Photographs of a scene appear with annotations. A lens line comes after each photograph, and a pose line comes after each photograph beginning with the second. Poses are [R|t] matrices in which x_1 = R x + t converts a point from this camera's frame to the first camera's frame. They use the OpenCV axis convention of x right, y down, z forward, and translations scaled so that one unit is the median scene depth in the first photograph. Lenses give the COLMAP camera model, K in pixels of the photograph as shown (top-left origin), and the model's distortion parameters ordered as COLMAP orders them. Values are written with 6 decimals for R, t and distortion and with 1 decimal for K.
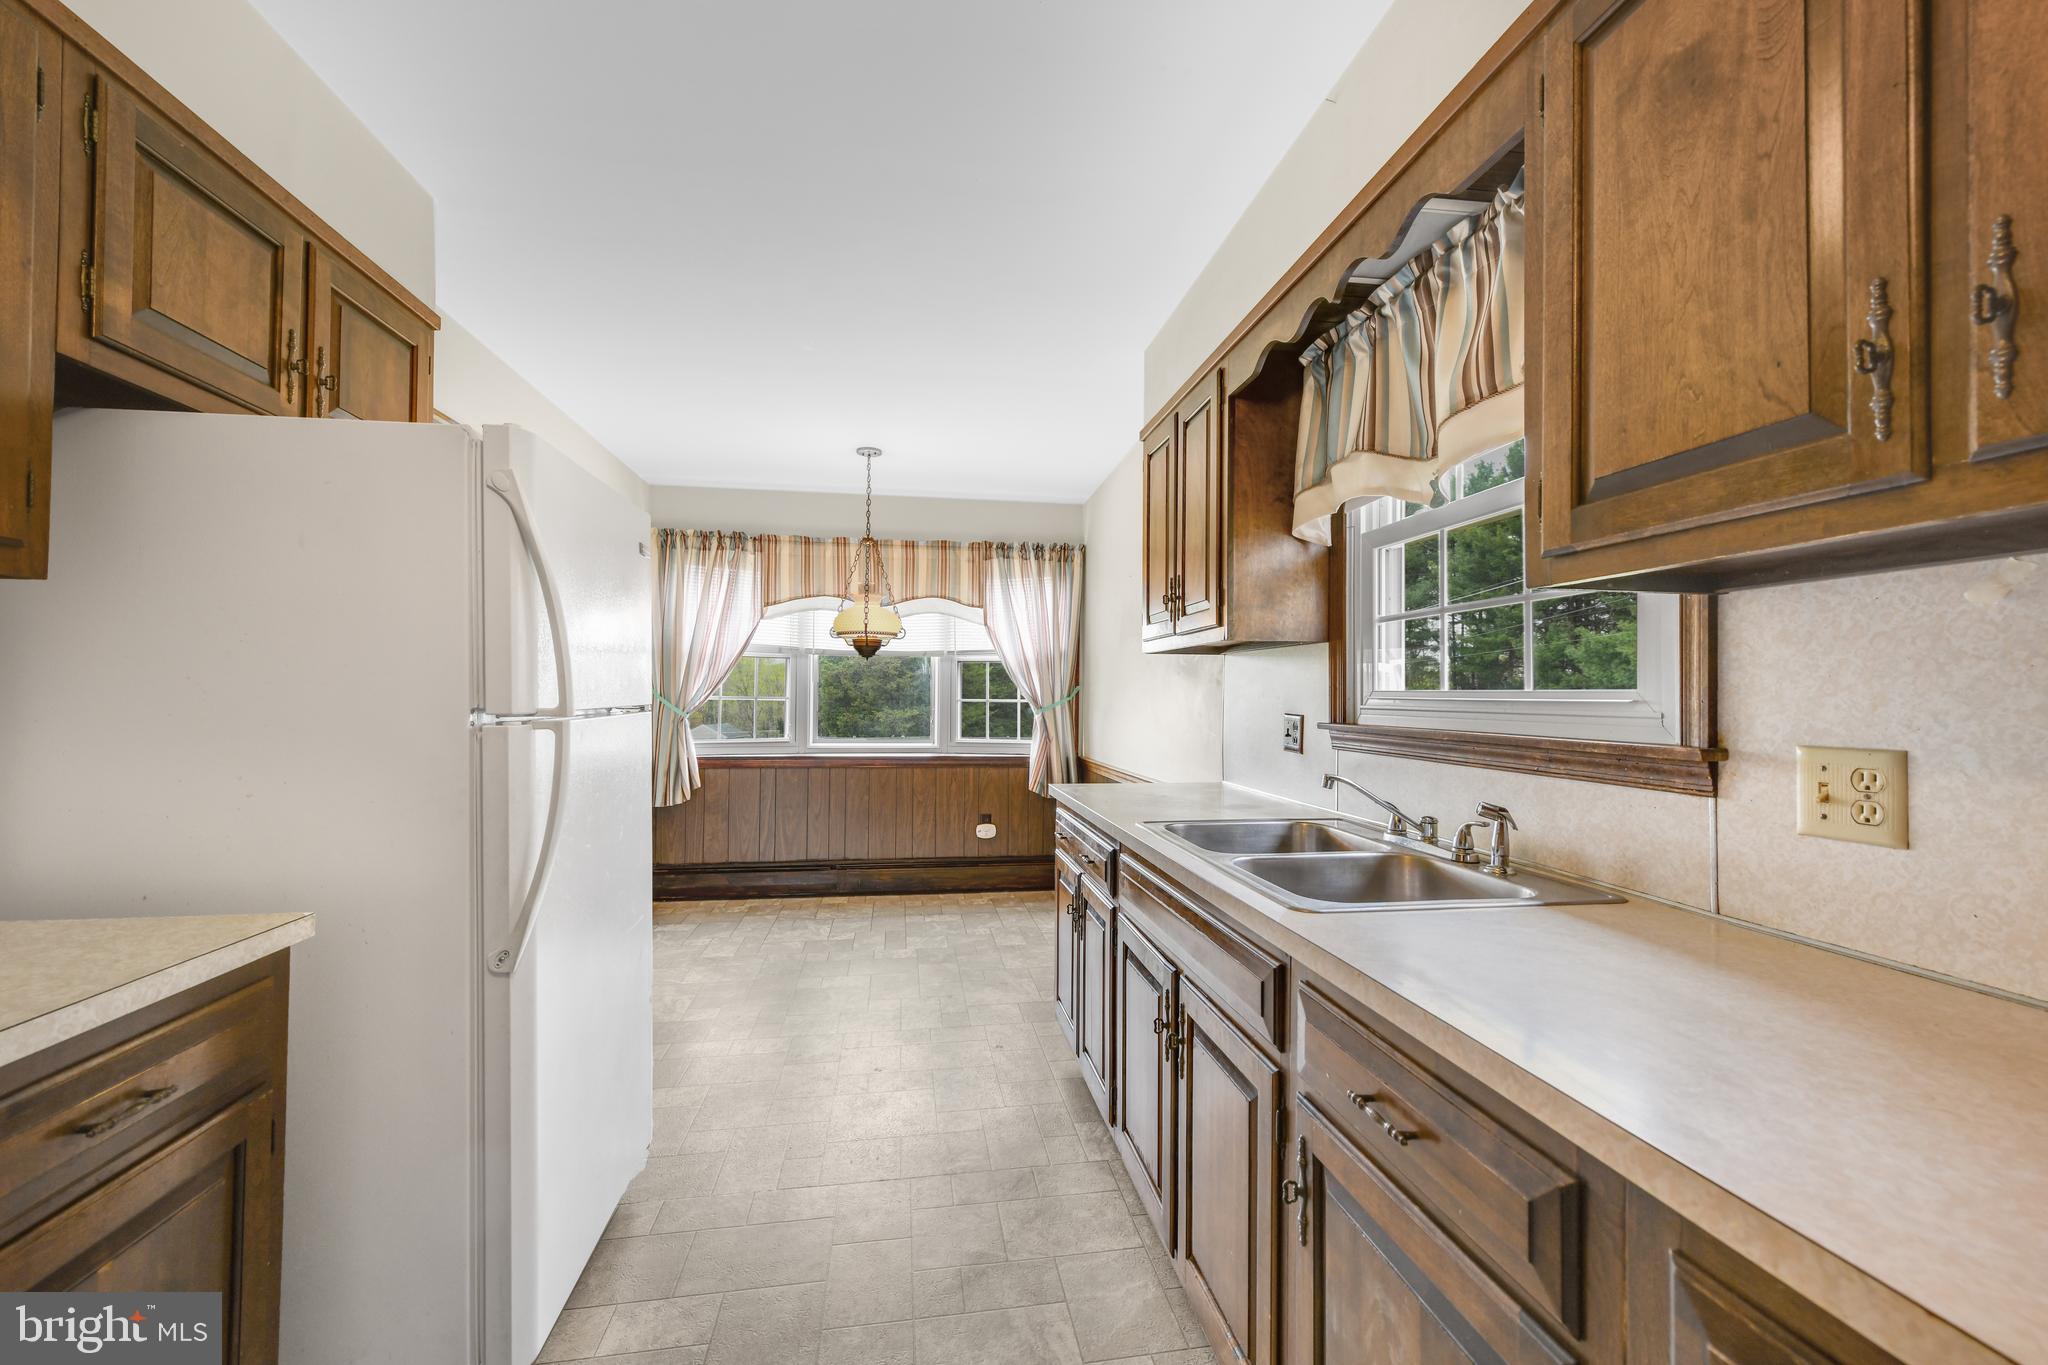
lens RADIAL K [[817.1, 0, 1020.4], [0, 817.1, 686.3], [0, 0, 1]] dist [0.003987, -0.000680]
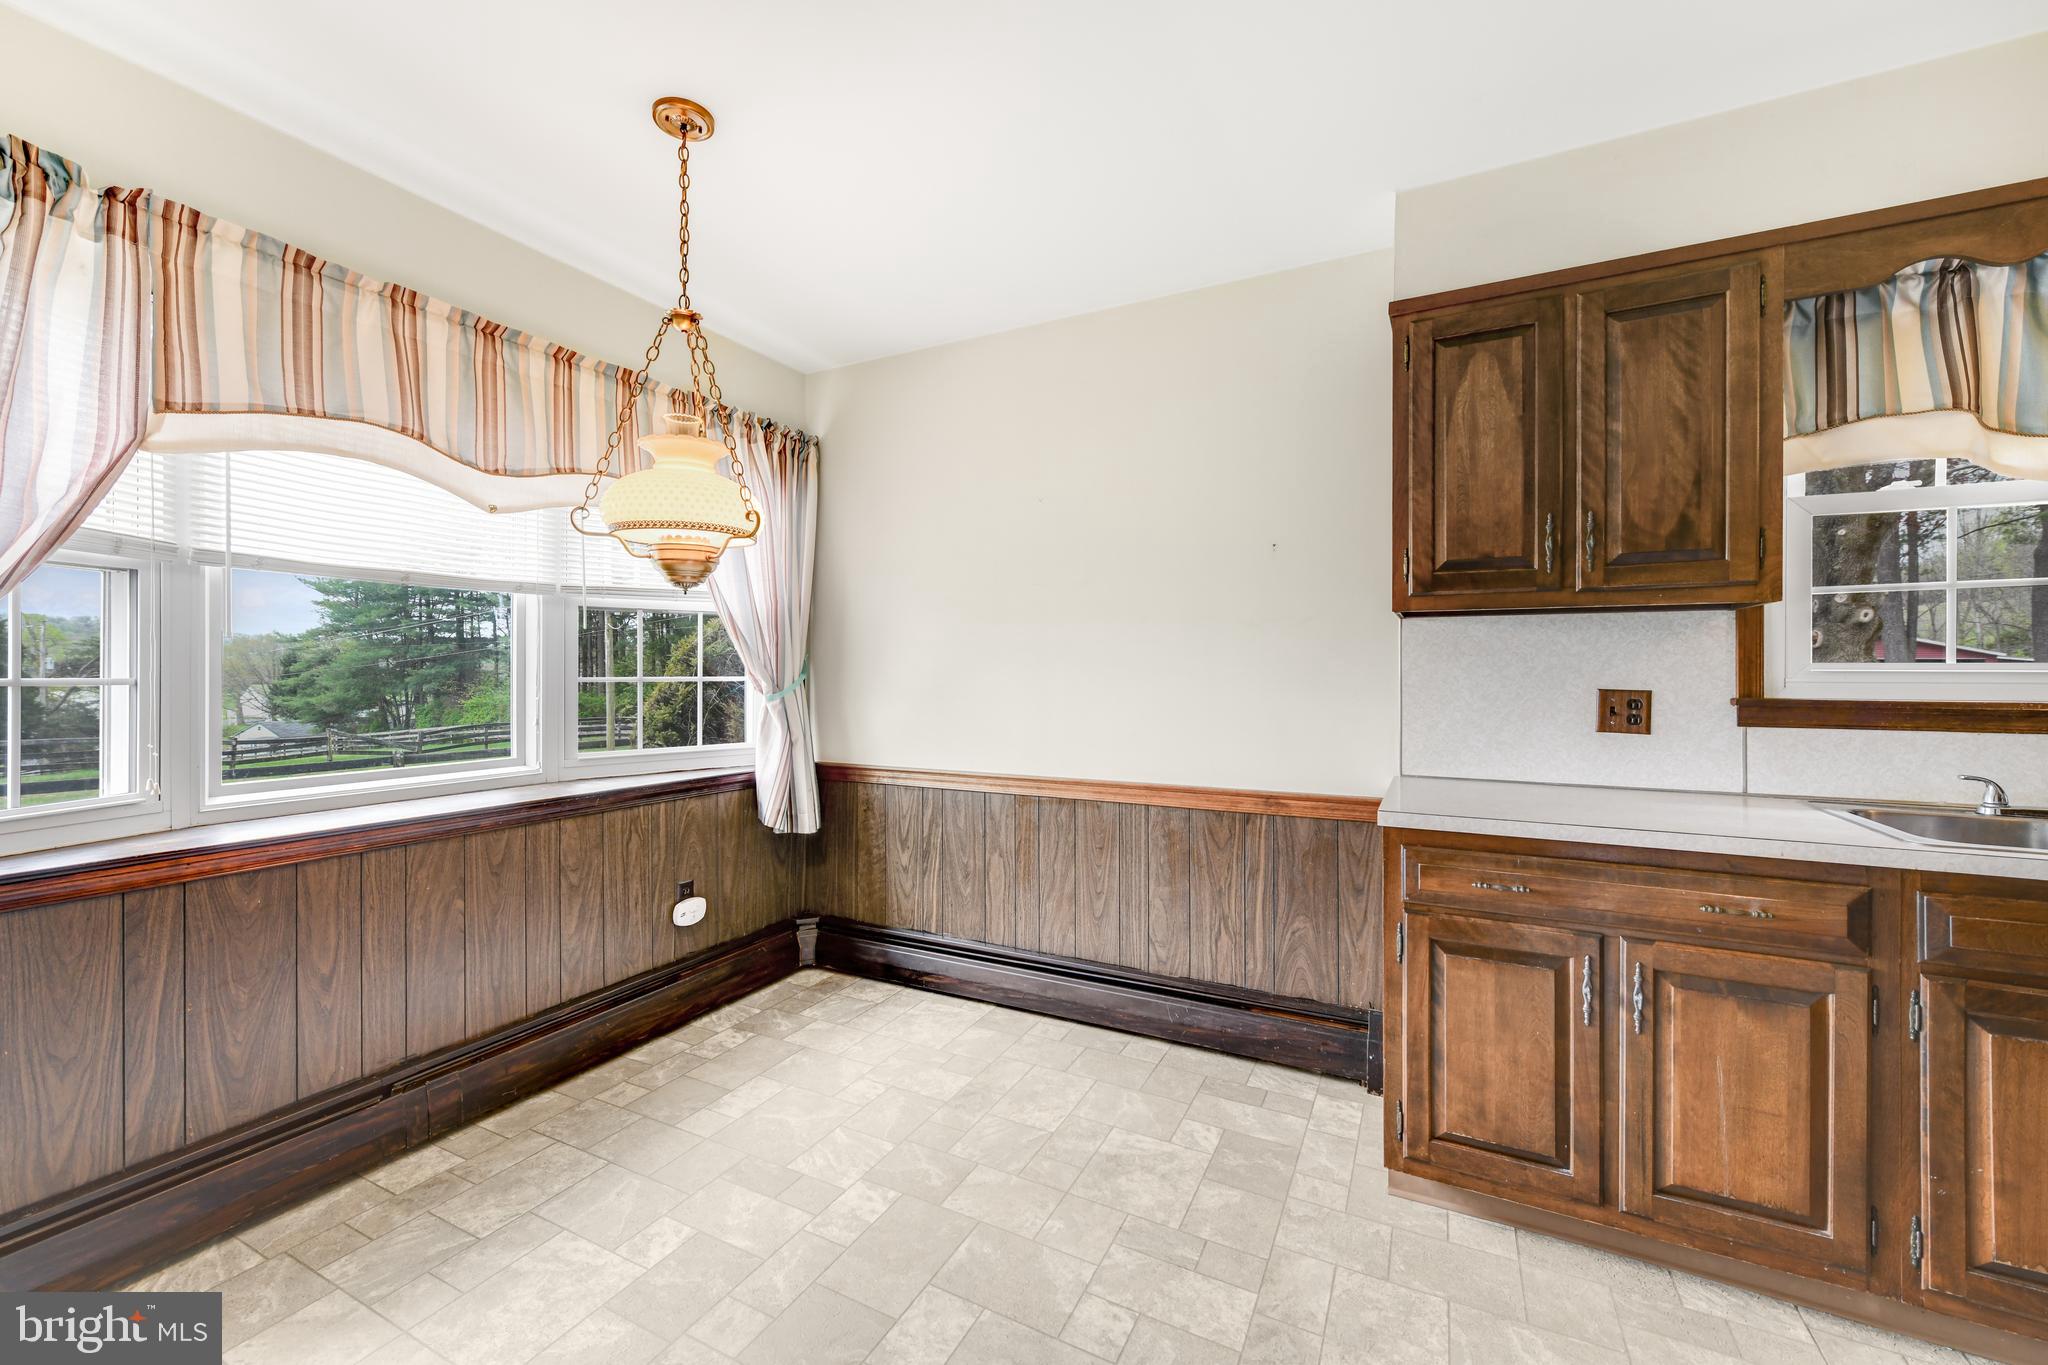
lens RADIAL K [[817.1, 0, 1026.4], [0, 817.1, 674.3], [0, 0, 1]] dist [0.003987, -0.000680]
pose [[0.577404, -0.011605, 0.816376, -0.387499], [-0.007171, 0.999788, 0.019284, 0.001519], [-0.816427, -0.016989, 0.577198, 0.517110]]
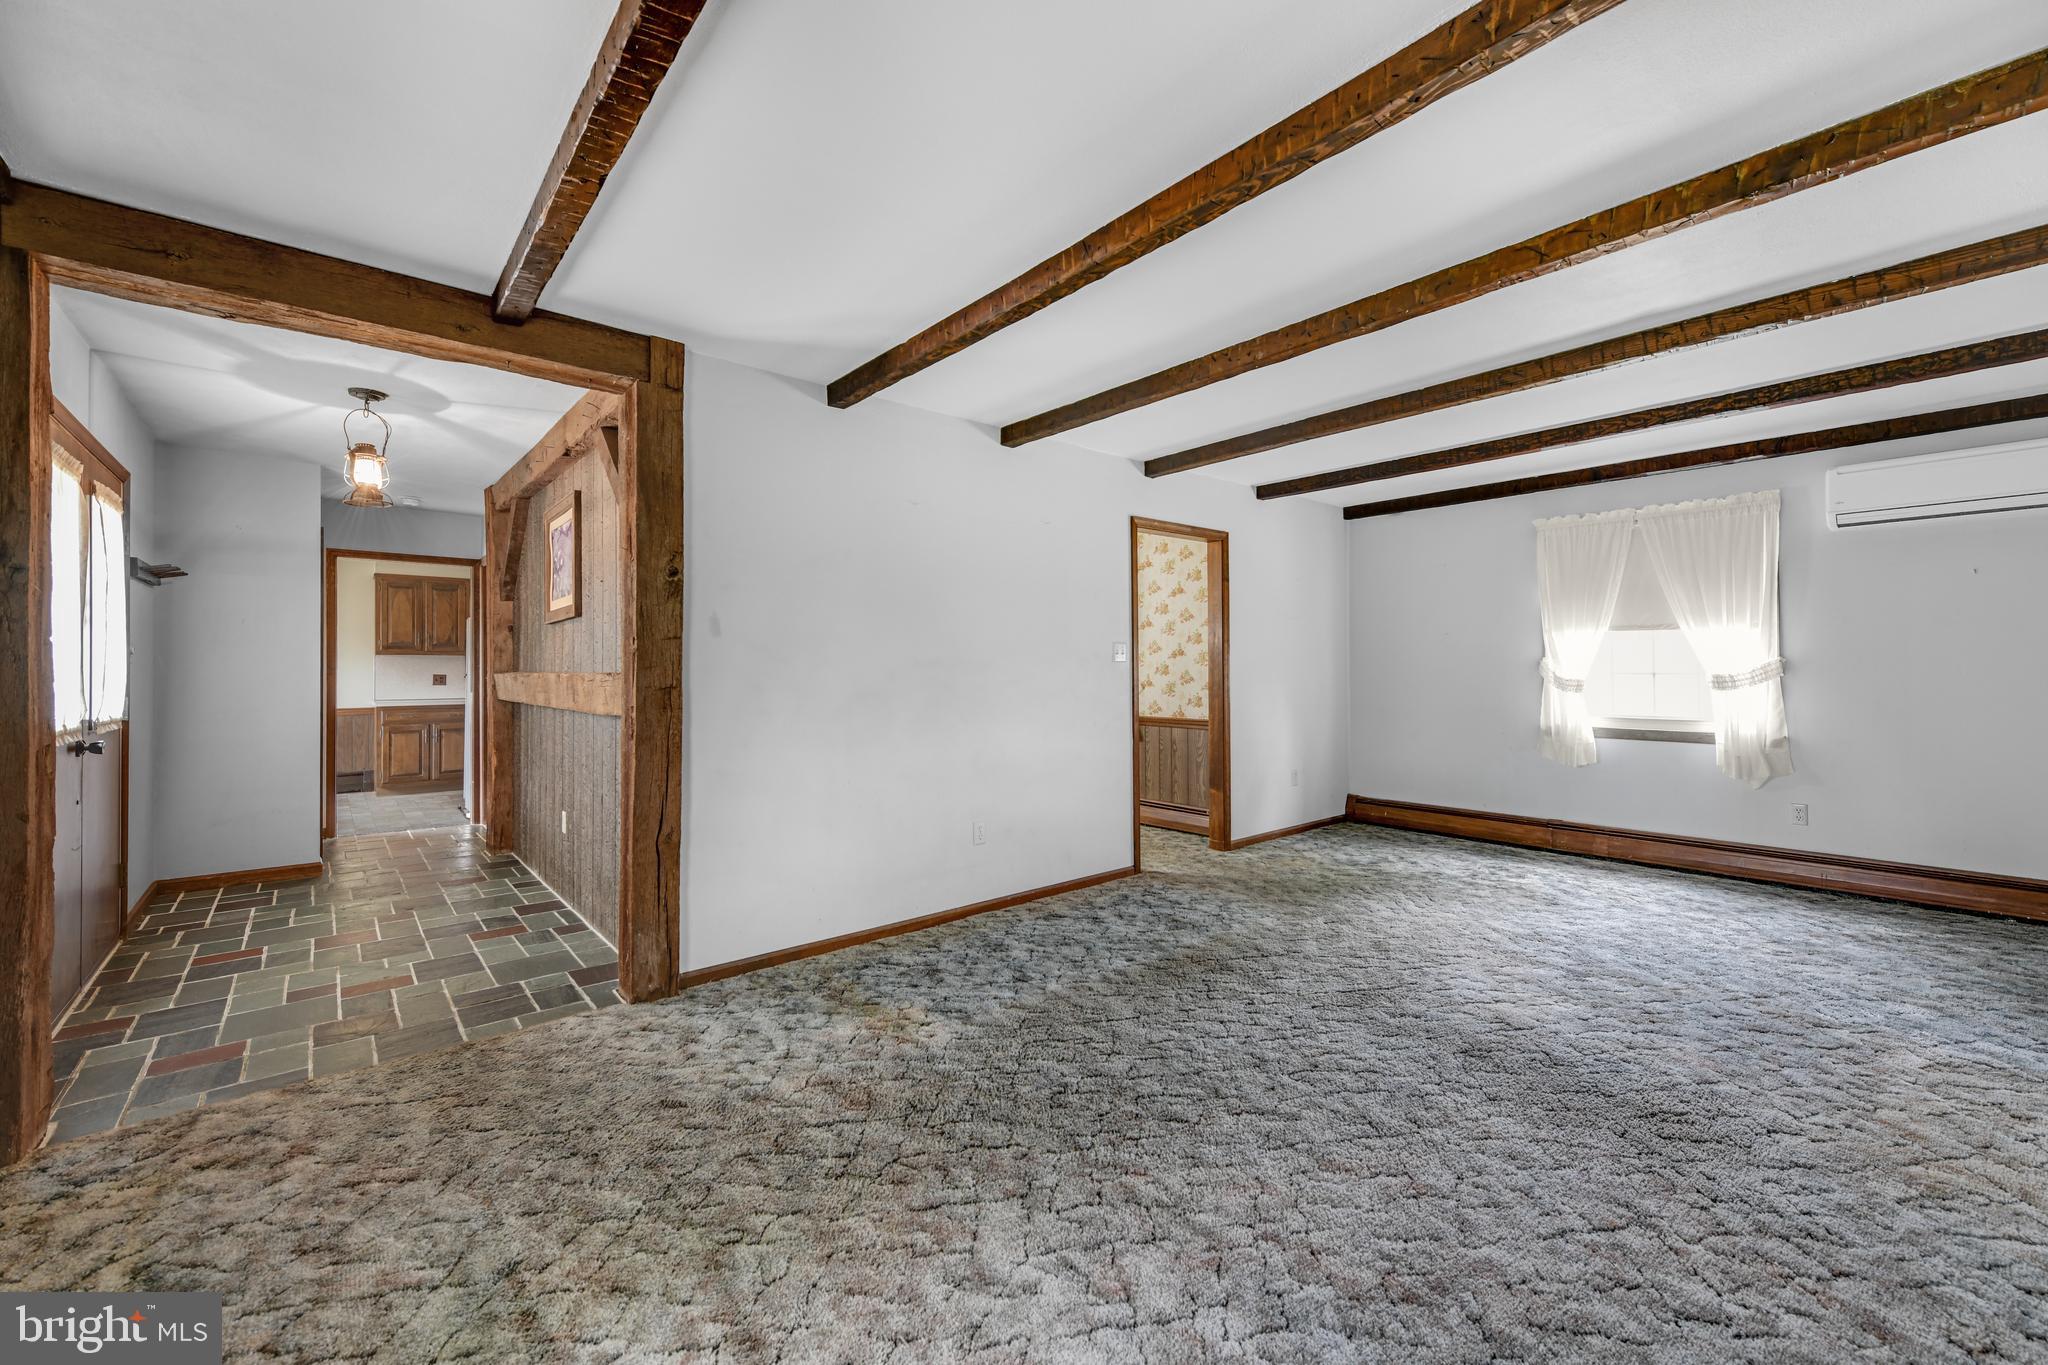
lens RADIAL K [[817.1, 0, 1026.8], [0, 817.1, 667.8], [0, 0, 1]] dist [0.003987, -0.000680]
pose [[-0.532260, -0.009530, 0.846527, -2.069147], [-0.016608, 0.999862, 0.000814, -0.021492], [-0.846418, -0.013626, -0.532345, 0.371748]]
